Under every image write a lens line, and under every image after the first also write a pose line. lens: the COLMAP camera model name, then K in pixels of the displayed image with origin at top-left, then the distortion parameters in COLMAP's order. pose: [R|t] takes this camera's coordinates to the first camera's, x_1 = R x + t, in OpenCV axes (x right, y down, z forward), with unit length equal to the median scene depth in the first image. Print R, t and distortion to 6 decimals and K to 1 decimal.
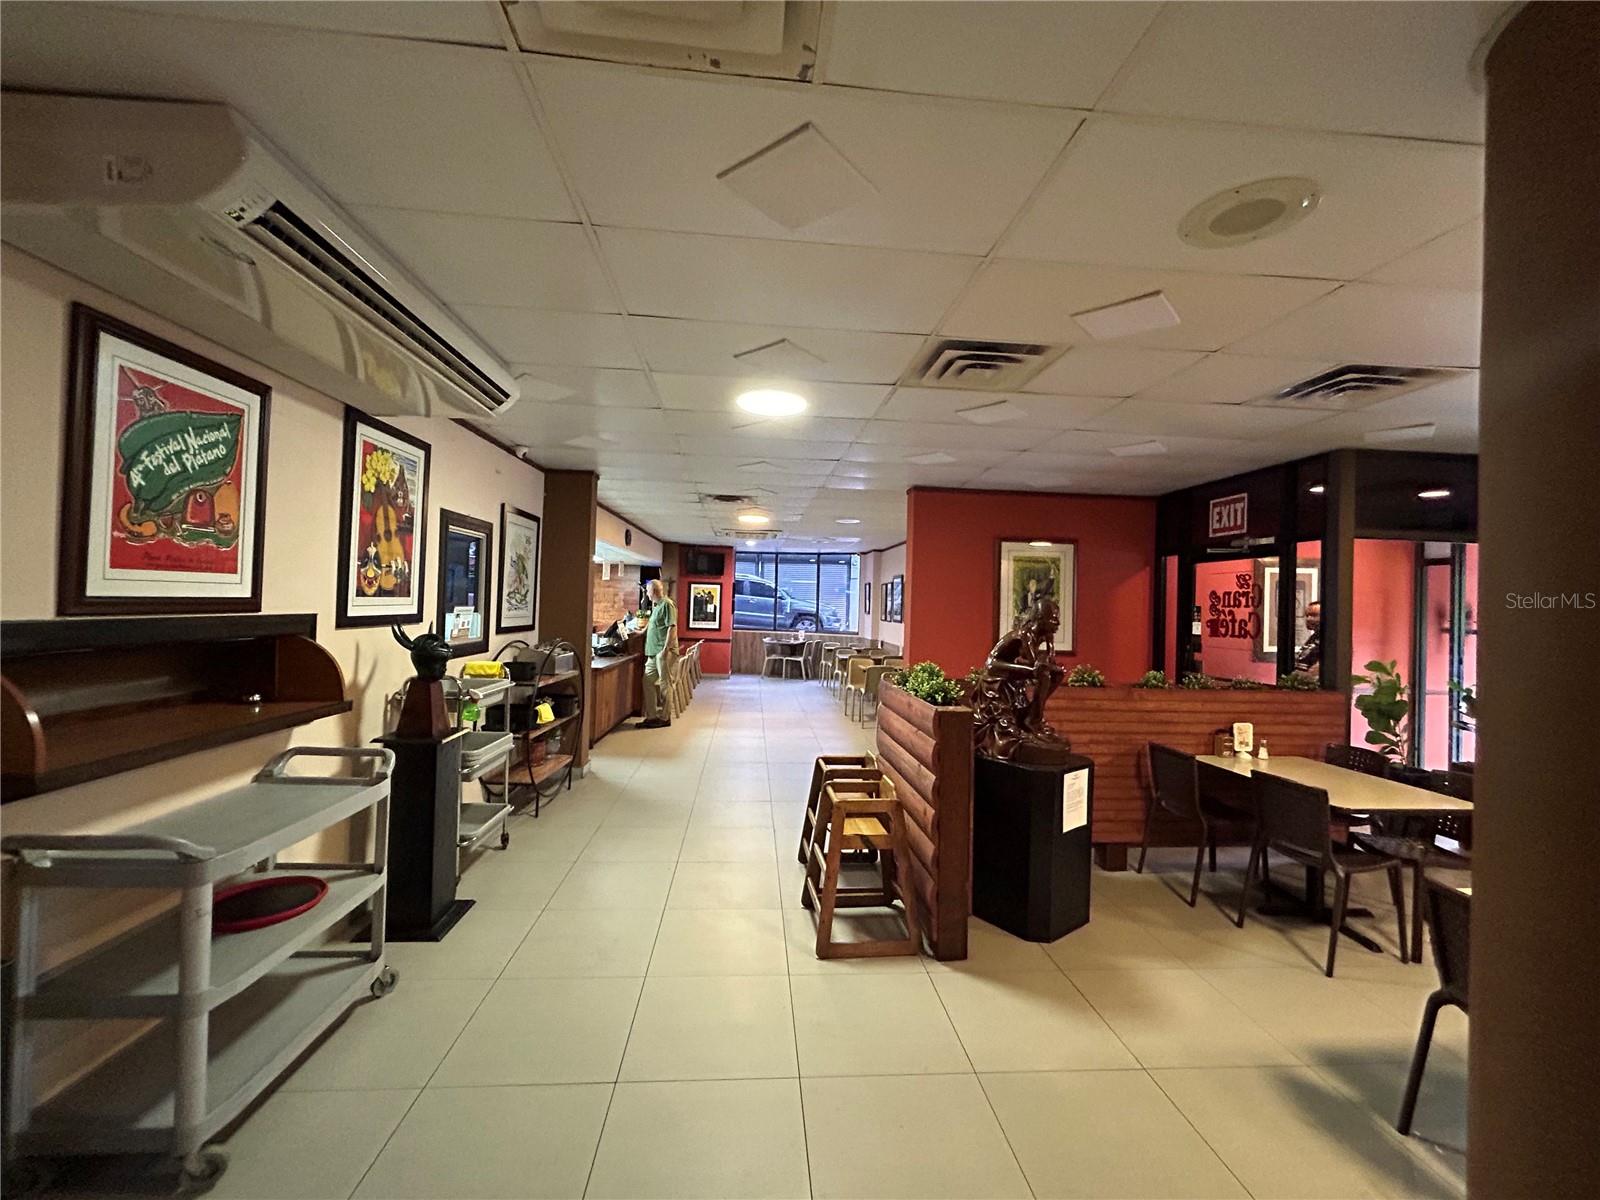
lens RADIAL K [[647.8, 0, 799.3], [0, 647.8, 596.8], [0, 0, 1]] dist [0.000203, 0.000552]
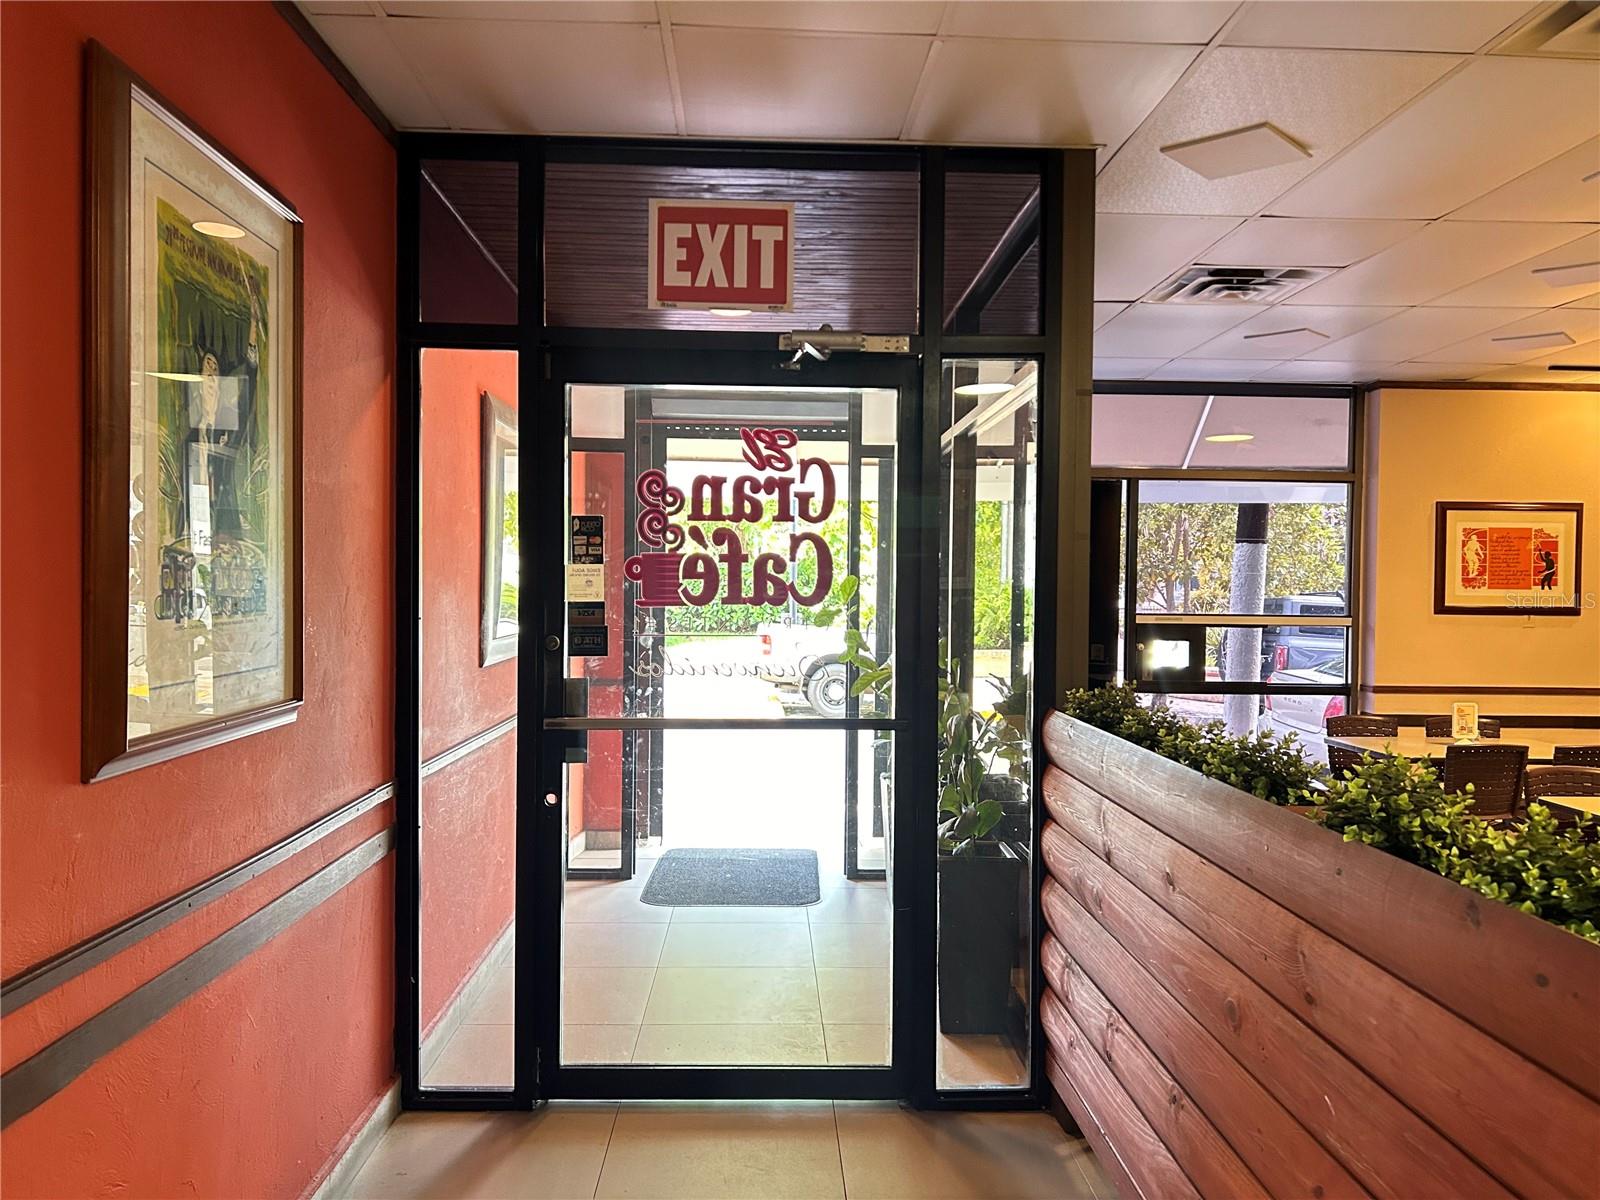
lens RADIAL K [[1224.3, 0, 796.0], [0, 1224.3, 600.8], [0, 0, 1]] dist [0.027387, -0.025790]
pose [[0.062826, -0.053935, 0.996566, -0.002130], [-0.018705, 0.998300, 0.055208, 0.048807], [-0.997849, -0.022109, 0.061710, 2.001903]]
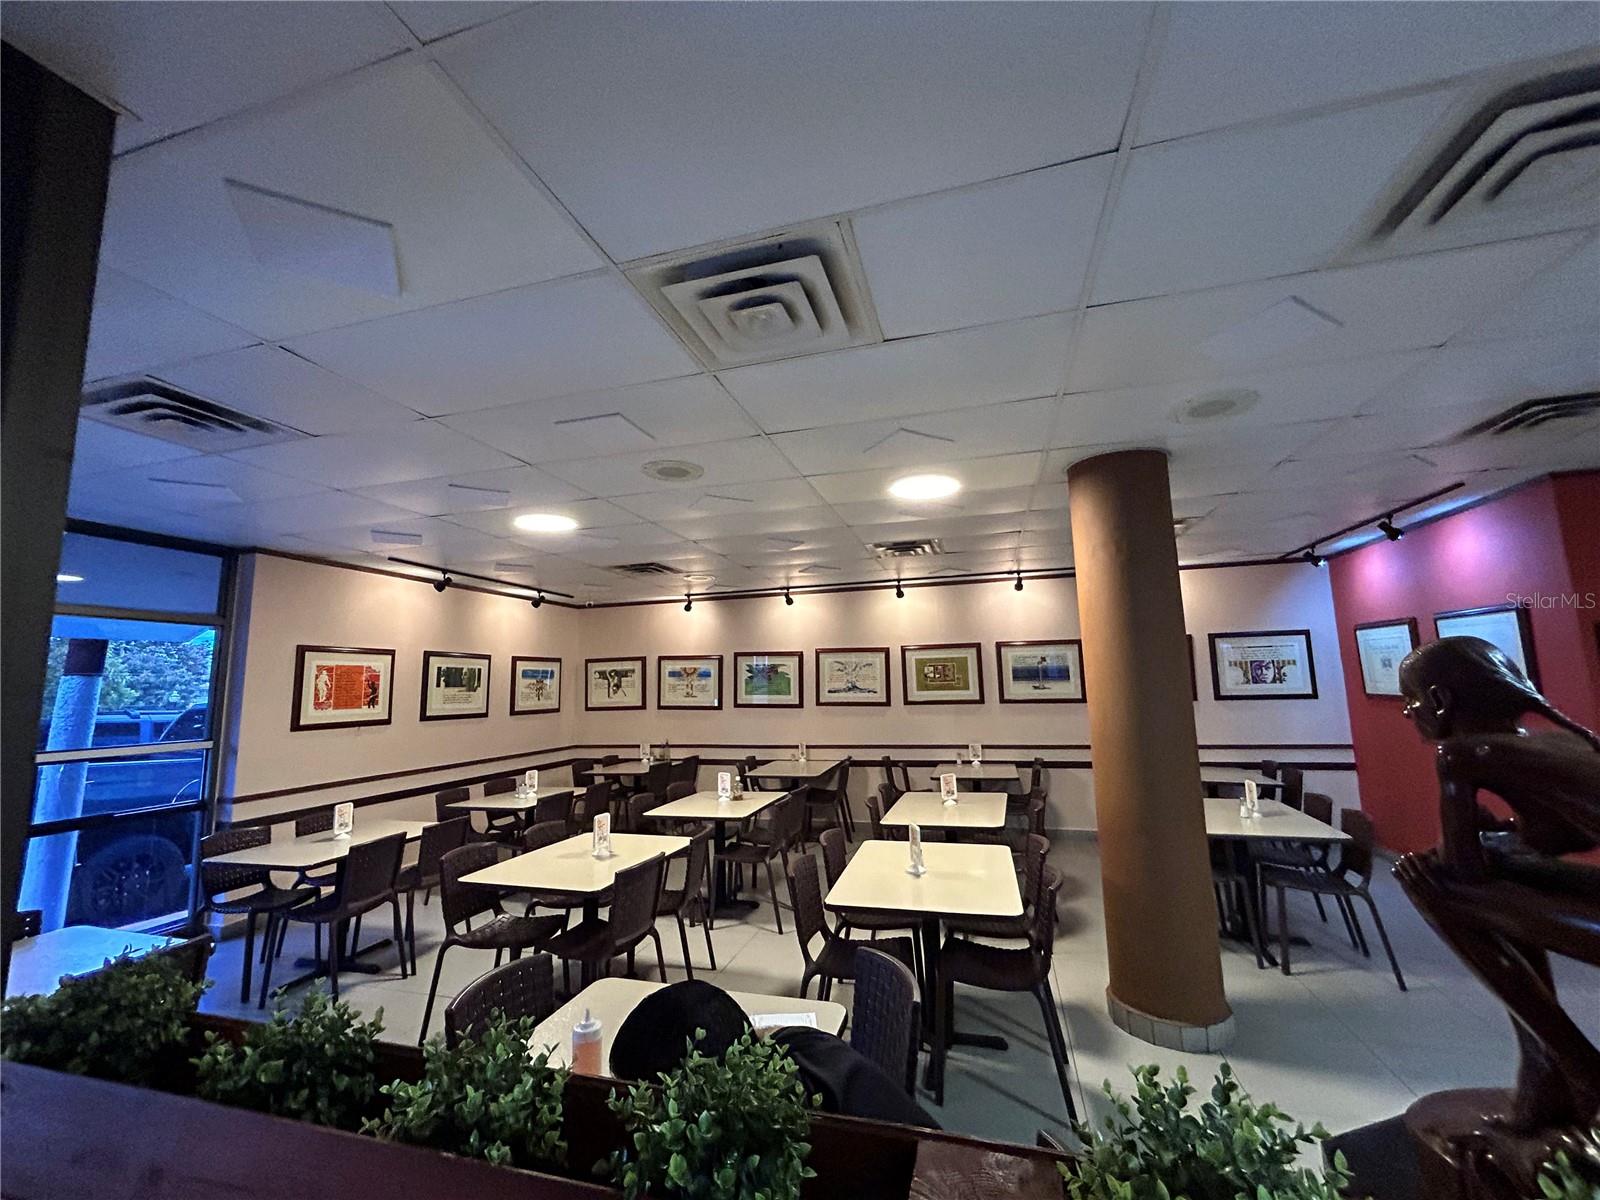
lens RADIAL K [[647.8, 0, 798.7], [0, 647.8, 595.6], [0, 0, 1]] dist [0.000203, 0.000552]
pose [[-0.932986, 0.048116, 0.356683, 0.730004], [-0.001756, 0.990403, -0.138197, 0.069531], [-0.359910, -0.129562, -0.923947, 2.000021]]
